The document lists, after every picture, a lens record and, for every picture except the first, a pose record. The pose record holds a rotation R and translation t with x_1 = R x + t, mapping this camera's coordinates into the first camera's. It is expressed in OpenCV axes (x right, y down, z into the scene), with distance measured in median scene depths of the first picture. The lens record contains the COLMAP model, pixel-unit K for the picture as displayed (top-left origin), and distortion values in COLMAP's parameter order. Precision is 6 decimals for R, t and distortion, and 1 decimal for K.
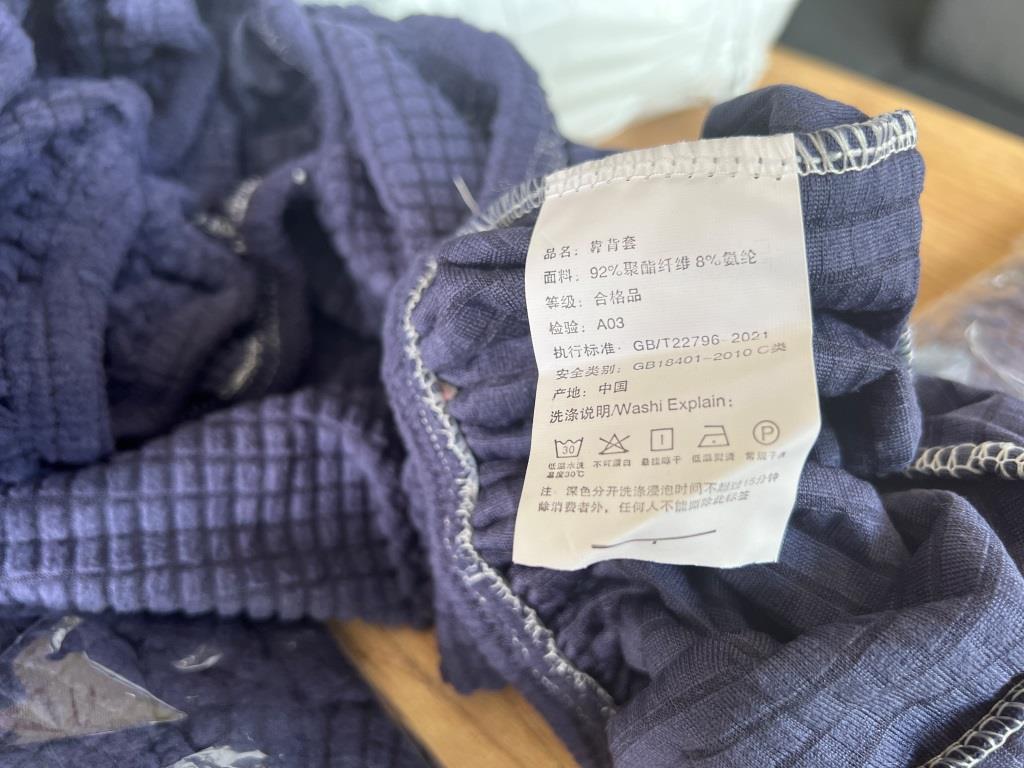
lens RADIAL K [[783.0, 0, 512.0], [0, 783.0, 384.0], [0, 0, 1]] dist [0.002518, -0.065193]
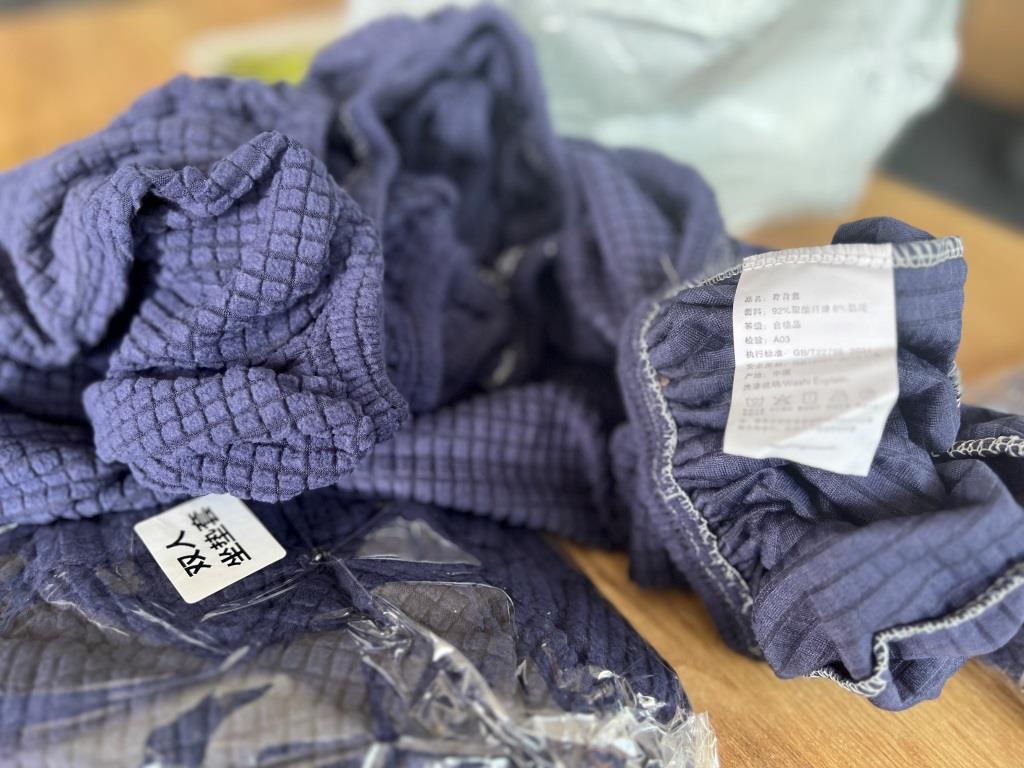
lens RADIAL K [[756.5, 0, 512.0], [0, 756.5, 384.0], [0, 0, 1]] dist [0.025589, -0.084333]
pose [[0.991459, 0.086056, -0.097995, -0.241512], [-0.094914, 0.991442, -0.089634, 0.188159], [0.089443, 0.098169, 0.991142, -0.613998]]
